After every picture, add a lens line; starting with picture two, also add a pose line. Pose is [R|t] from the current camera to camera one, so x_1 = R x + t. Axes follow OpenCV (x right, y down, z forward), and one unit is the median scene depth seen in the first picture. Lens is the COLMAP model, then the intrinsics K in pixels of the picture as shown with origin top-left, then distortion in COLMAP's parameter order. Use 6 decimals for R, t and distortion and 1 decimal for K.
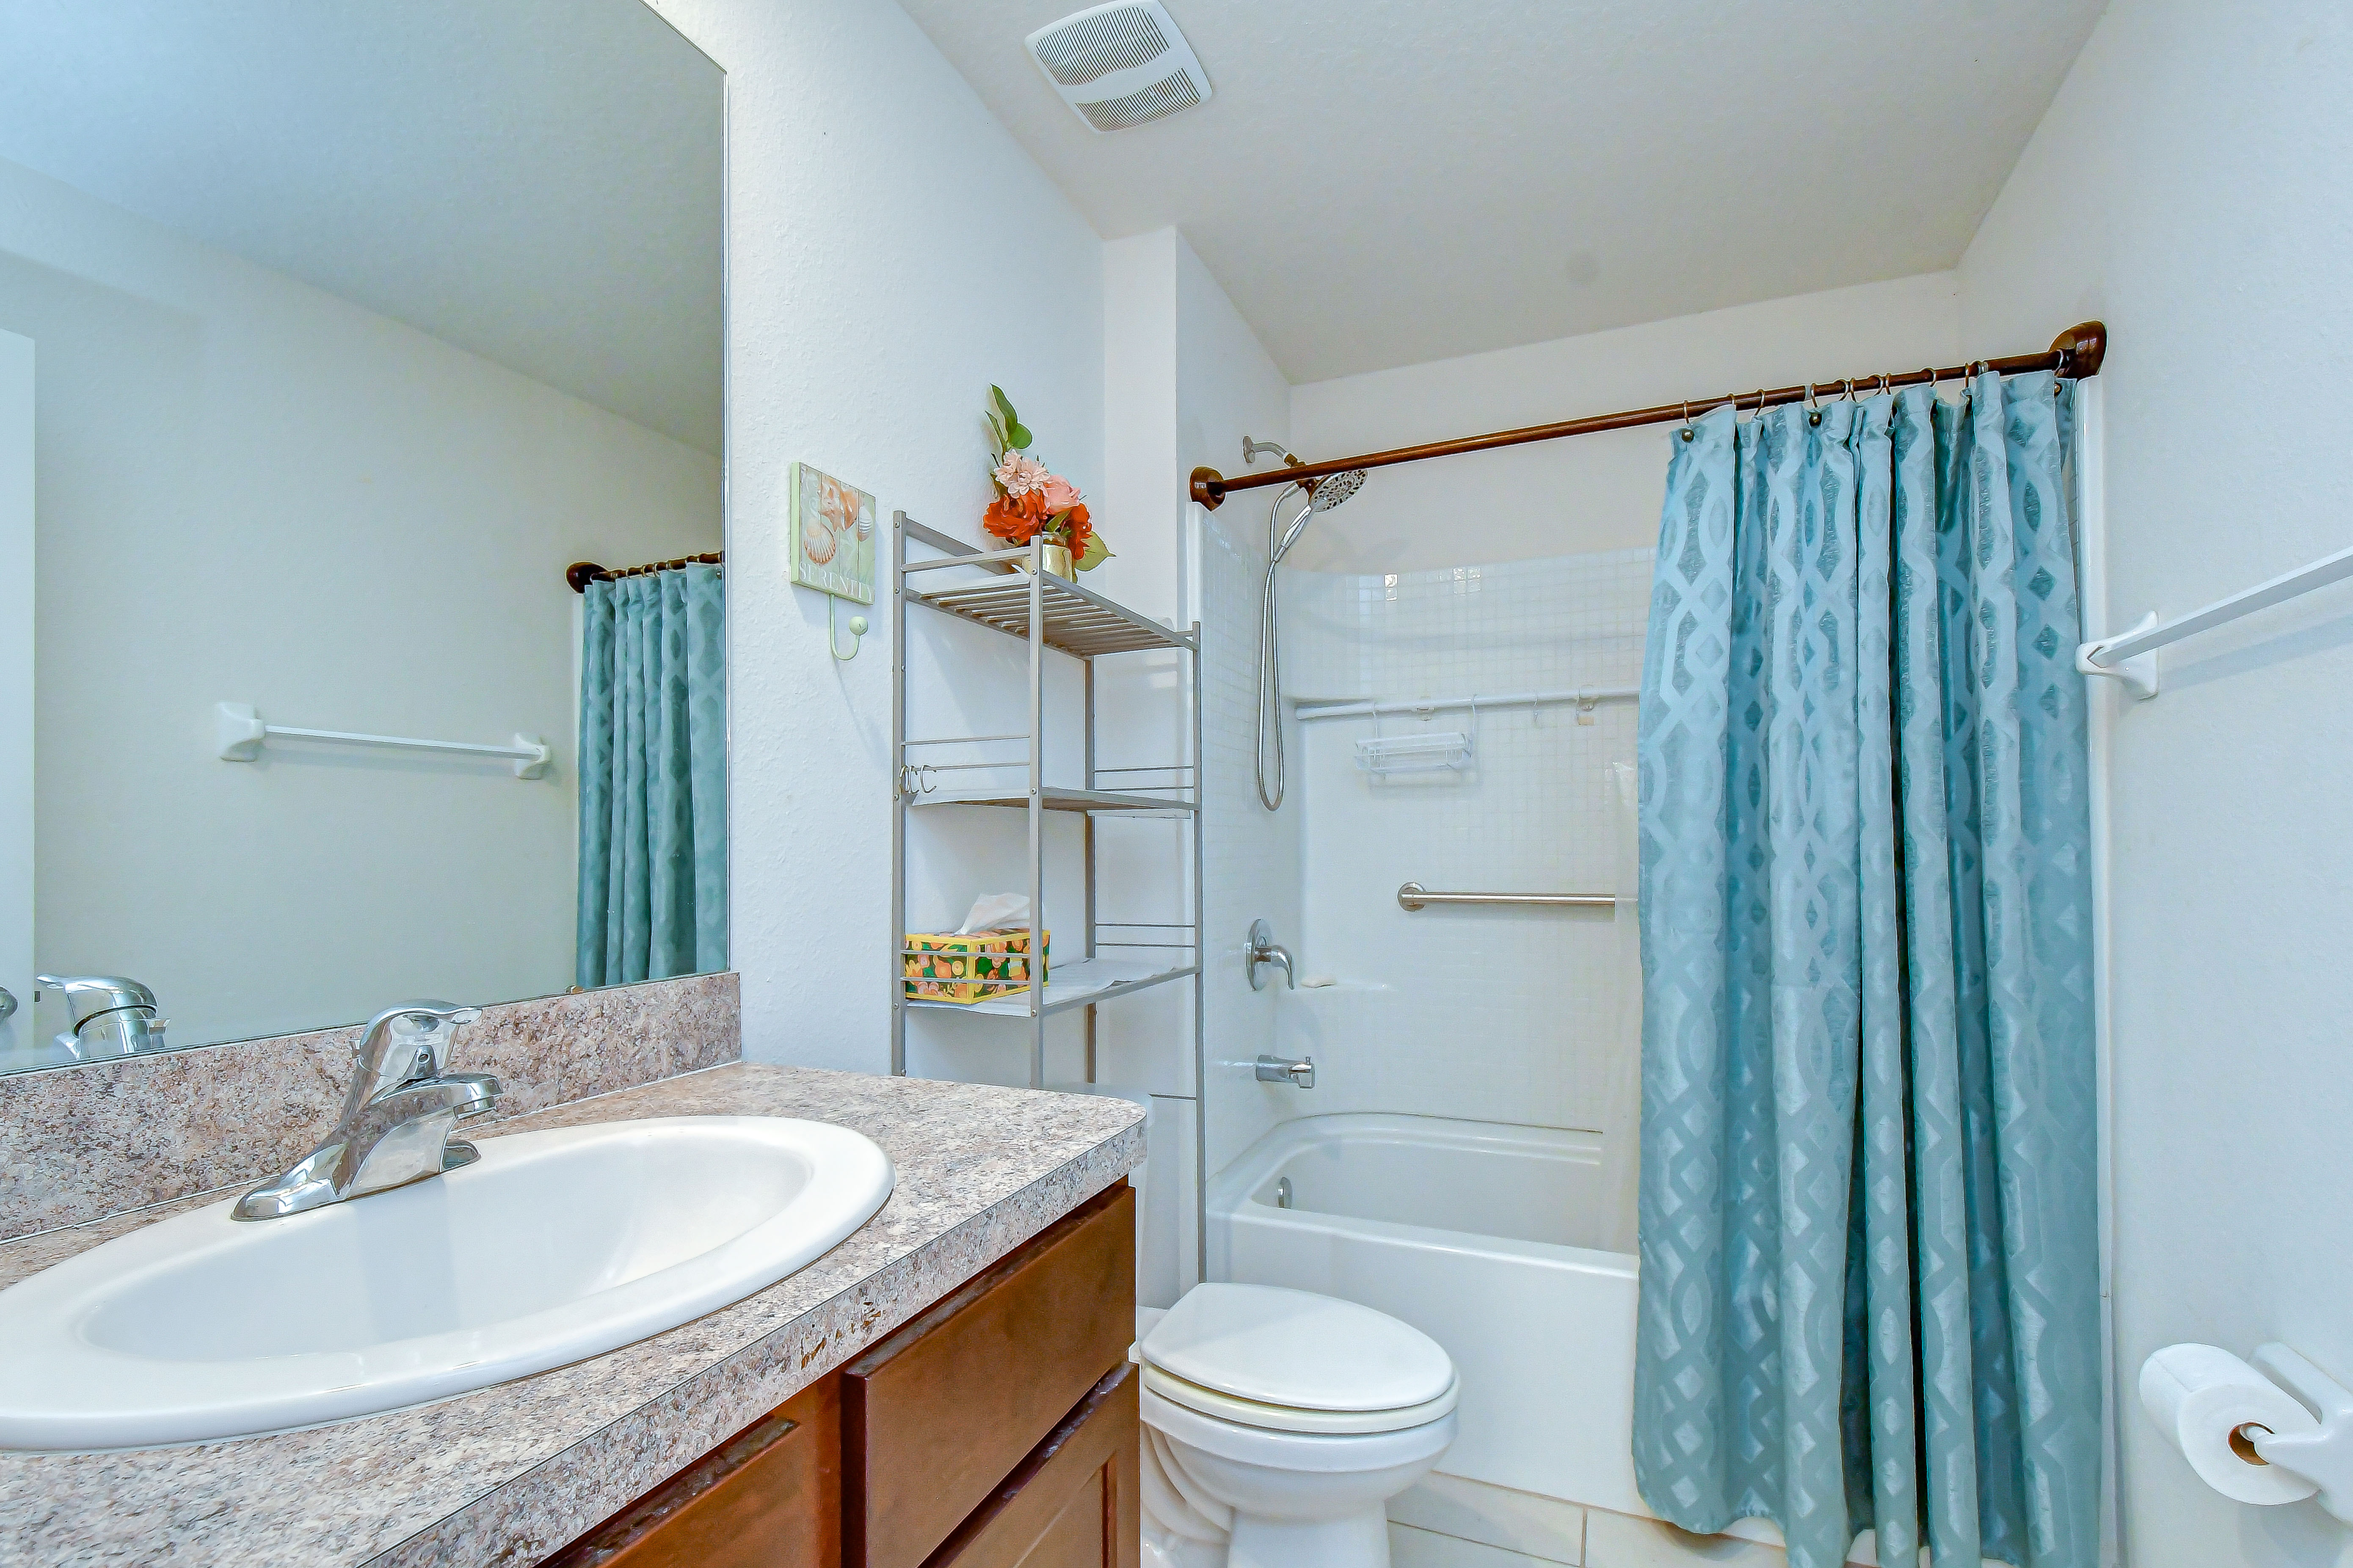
lens RADIAL K [[1072.0, 0, 1181.3], [0, 1072.0, 807.6], [0, 0, 1]] dist [0.007418, -0.007387]
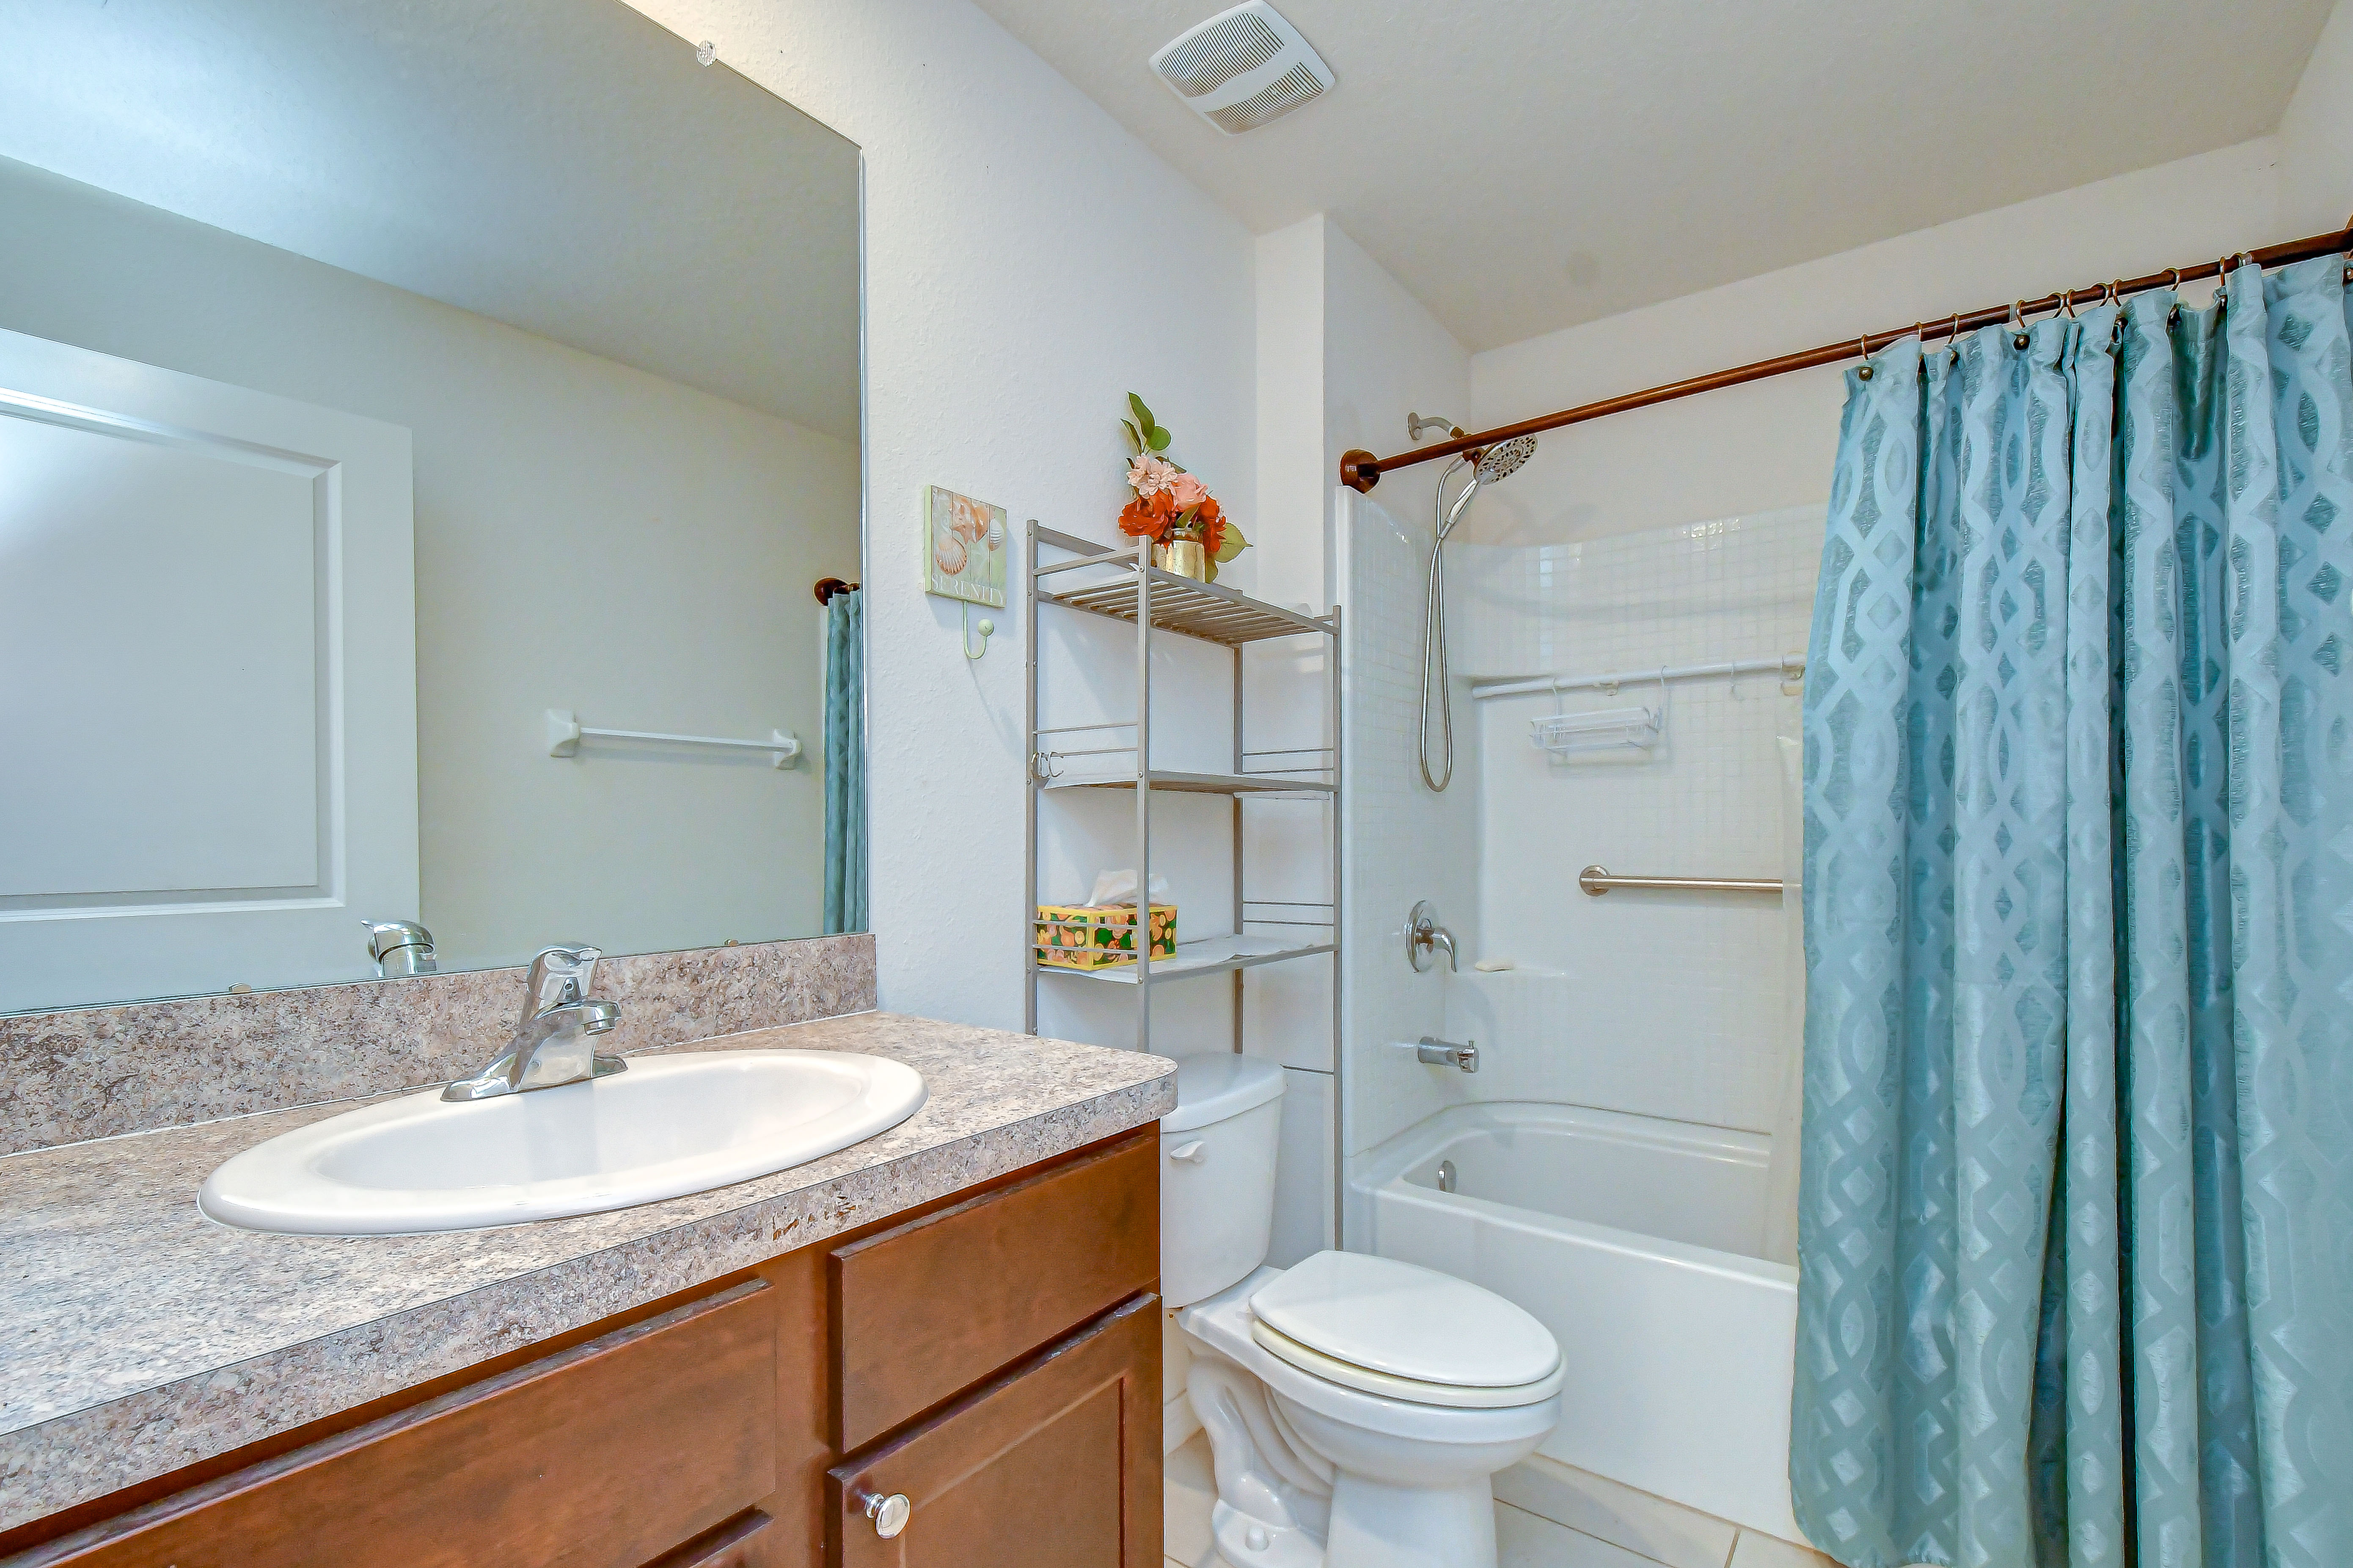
lens RADIAL K [[1072.1, 0, 1171.3], [0, 1072.1, 808.8], [0, 0, 1]] dist [0.007418, -0.007387]
pose [[0.968698, -0.002329, -0.248229, 0.138205], [0.006531, 0.999849, 0.016102, 0.001409], [0.248154, -0.017219, 0.968567, -0.028803]]
